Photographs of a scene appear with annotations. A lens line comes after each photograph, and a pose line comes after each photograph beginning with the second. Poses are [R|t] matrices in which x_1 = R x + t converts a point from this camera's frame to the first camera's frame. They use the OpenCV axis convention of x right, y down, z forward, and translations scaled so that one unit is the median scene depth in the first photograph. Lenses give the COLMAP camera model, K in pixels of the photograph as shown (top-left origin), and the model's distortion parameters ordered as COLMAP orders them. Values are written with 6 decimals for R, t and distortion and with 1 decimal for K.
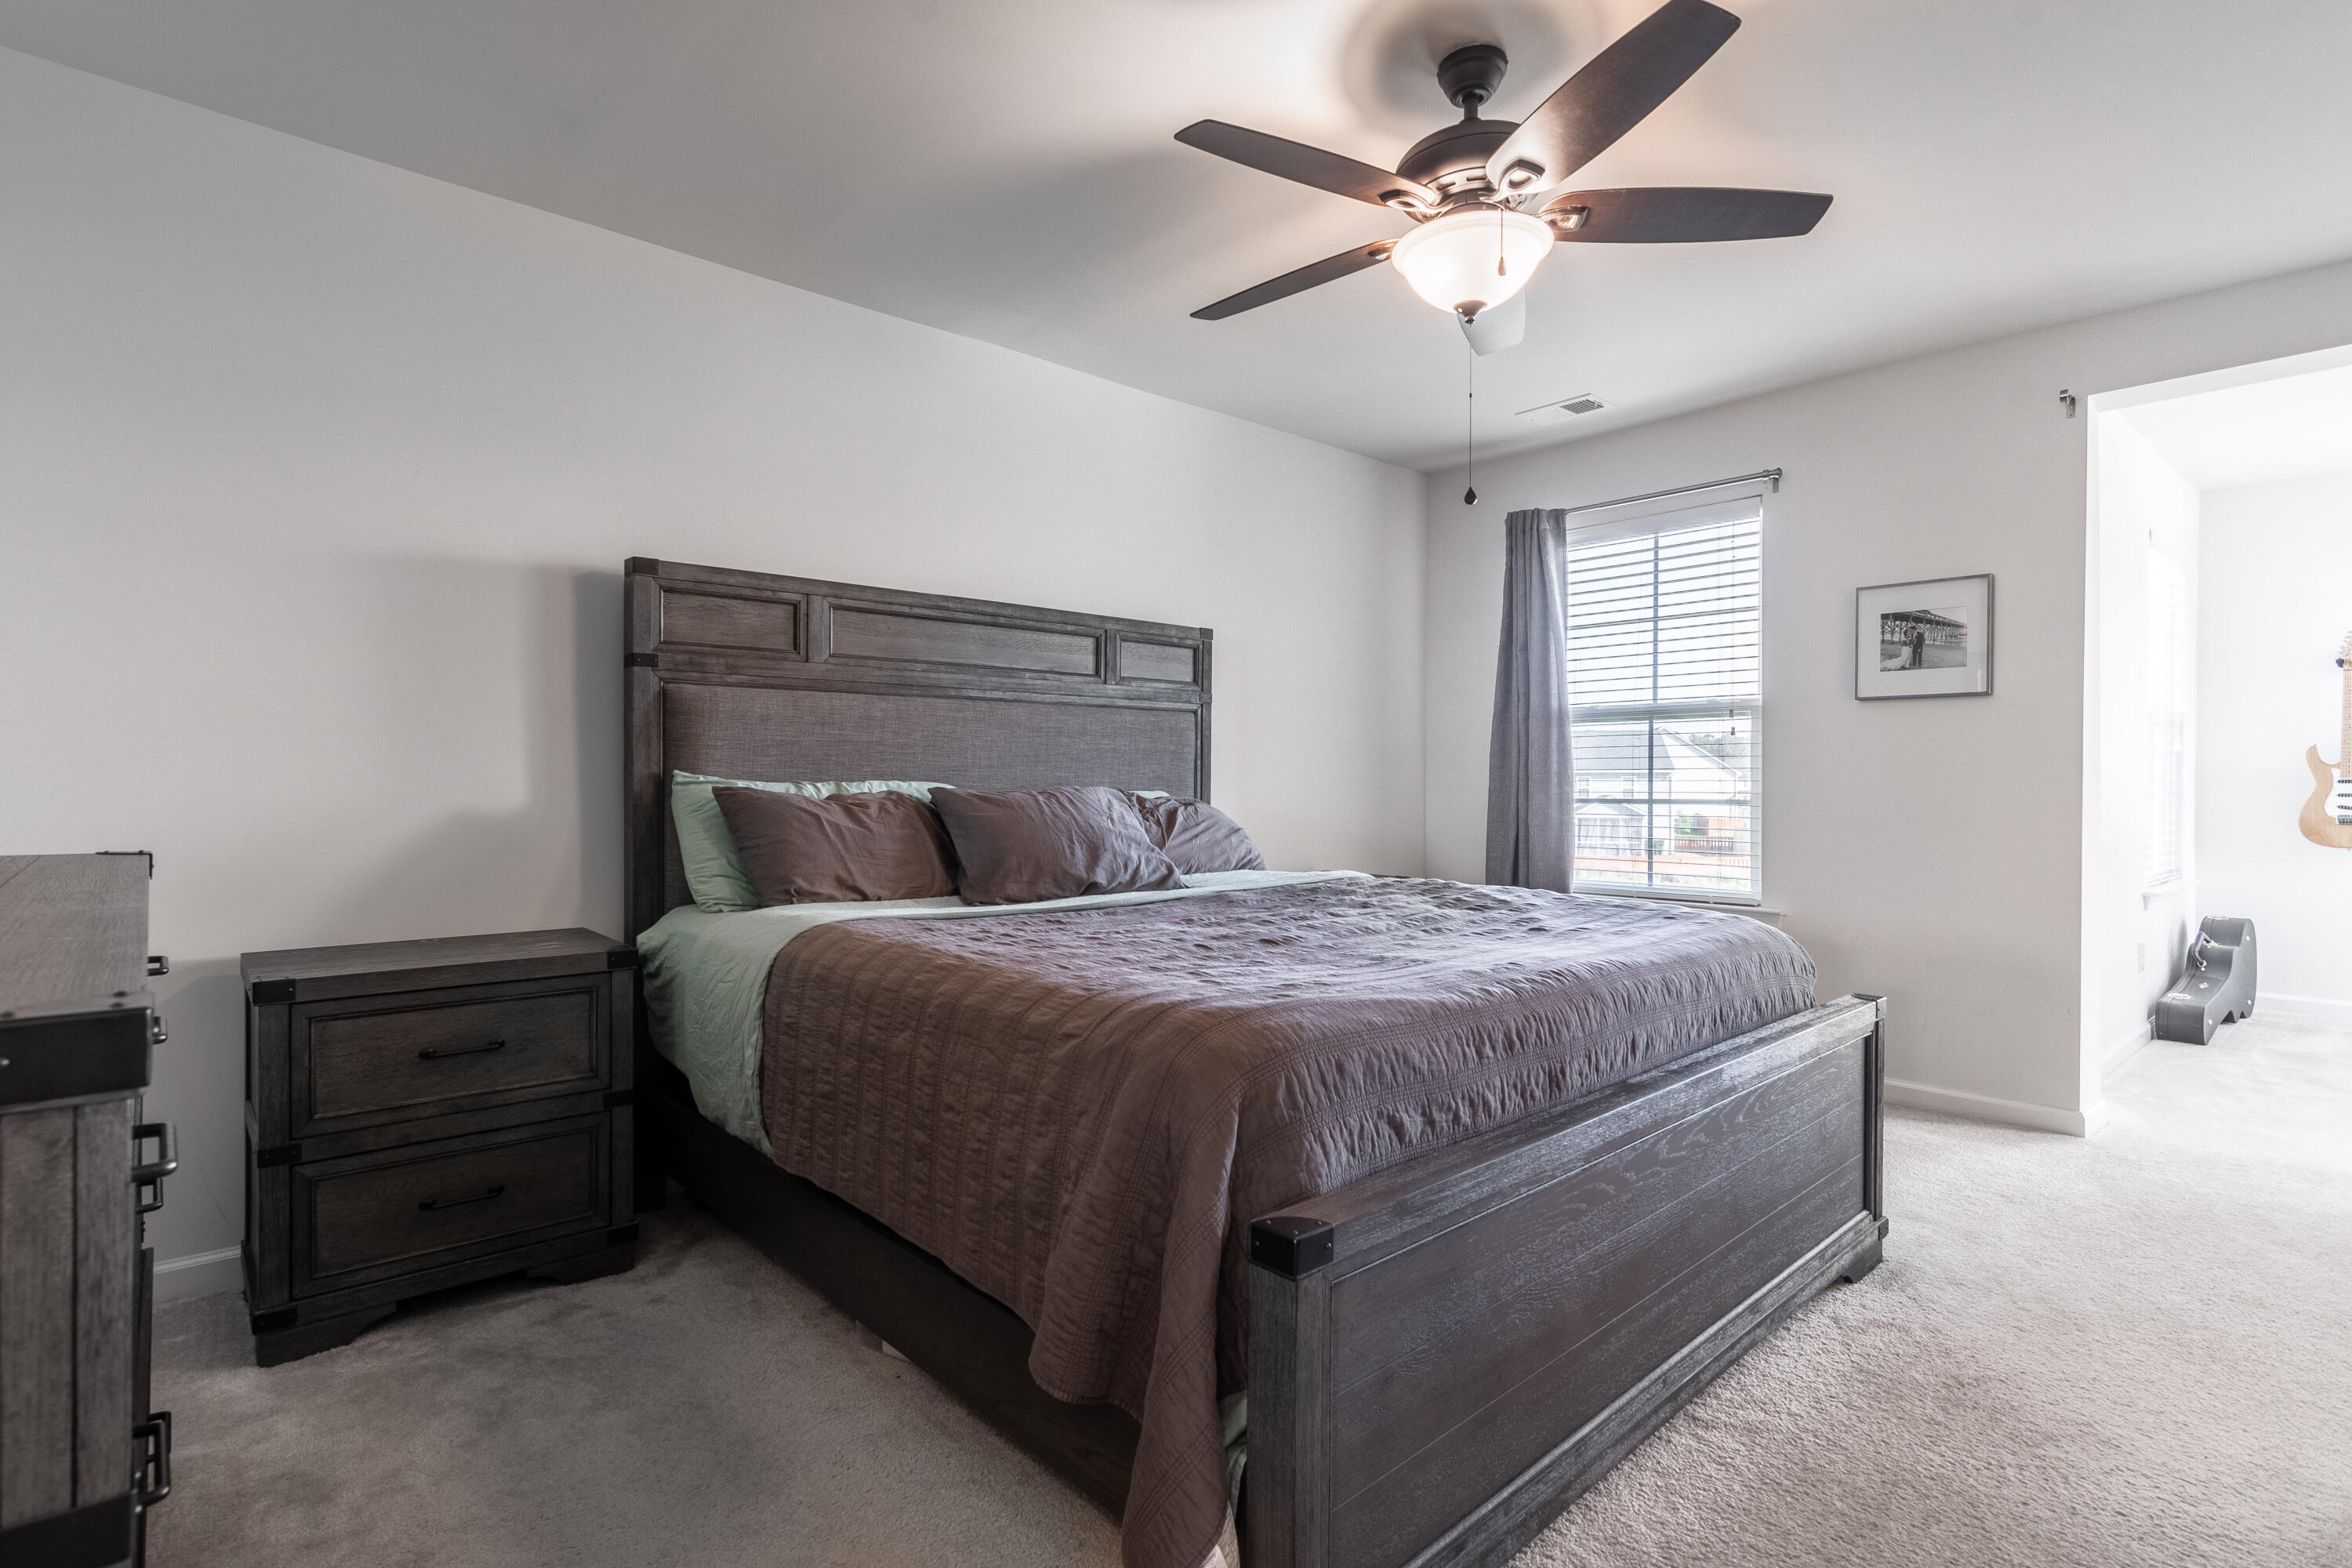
lens RADIAL K [[1084.5, 0, 1168.4], [0, 1084.5, 788.8], [0, 0, 1]] dist [-0.033220, 0.000265]
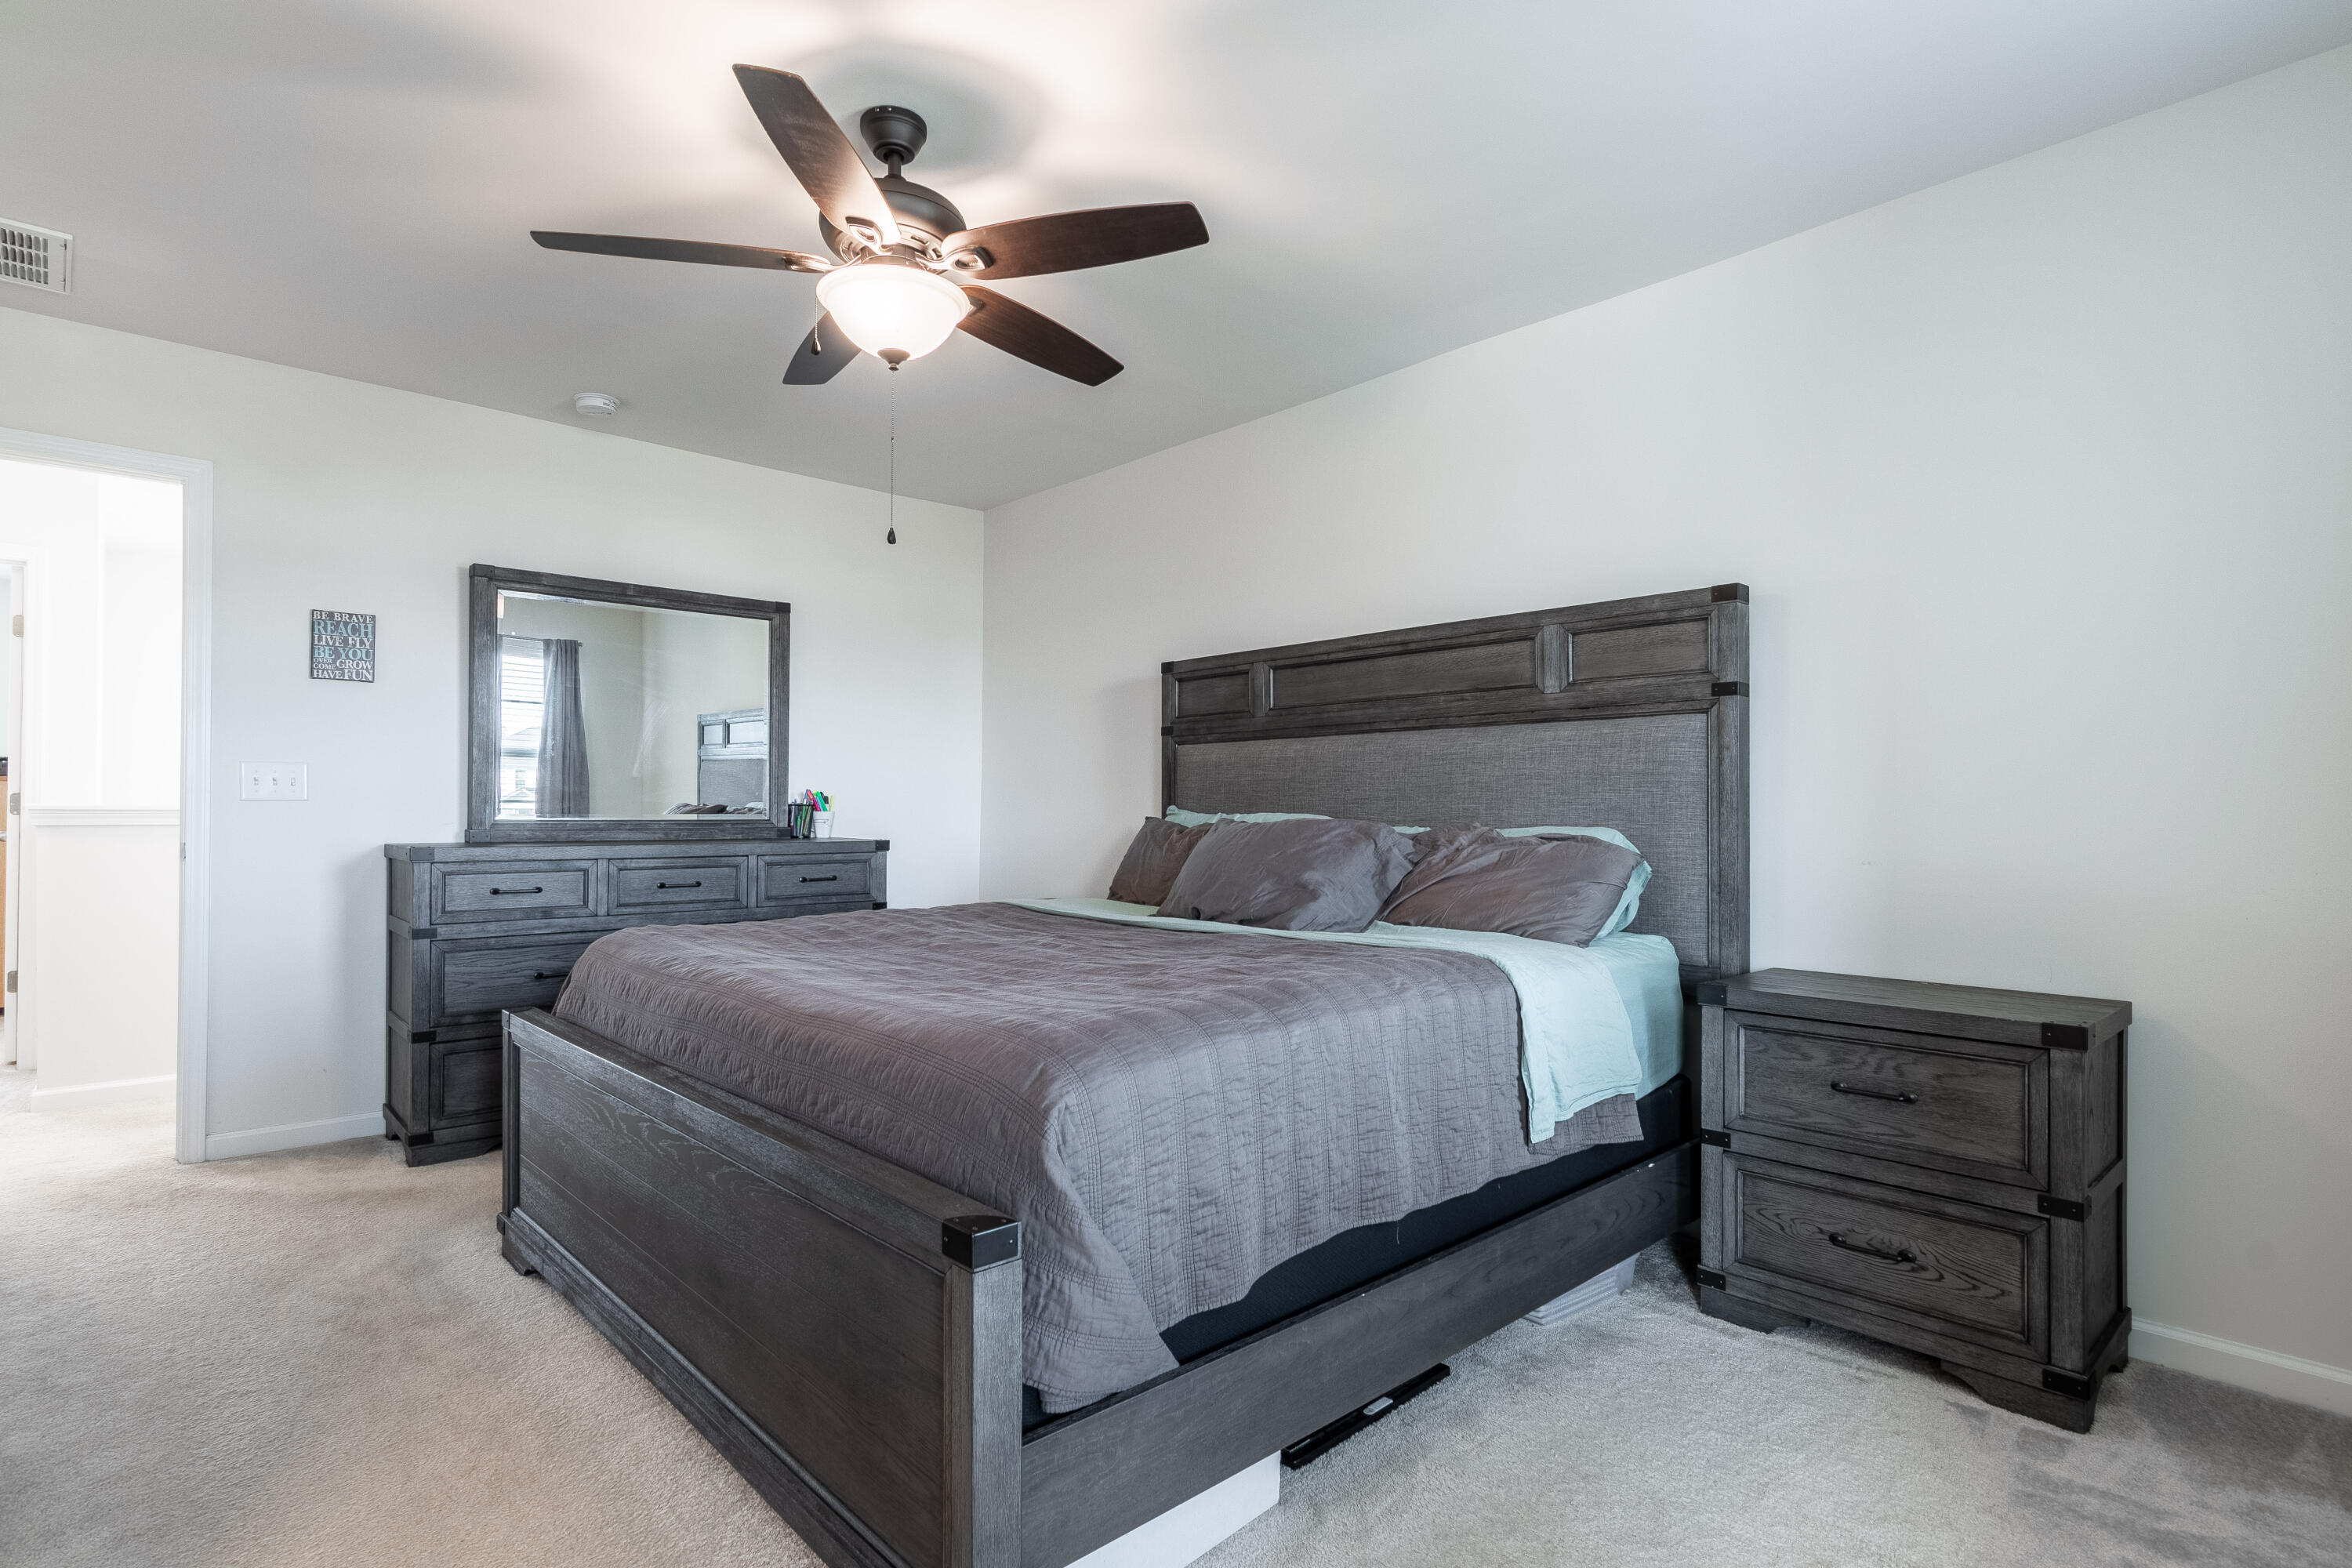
lens RADIAL K [[1149.4, 0, 1173.6], [0, 1149.4, 802.0], [0, 0, 1]] dist [-0.001214, 0.000138]
pose [[0.045609, -0.014305, -0.998857, 0.881448], [-0.010962, 0.999830, -0.014820, -0.000089], [0.998899, 0.011625, 0.045444, 0.770315]]
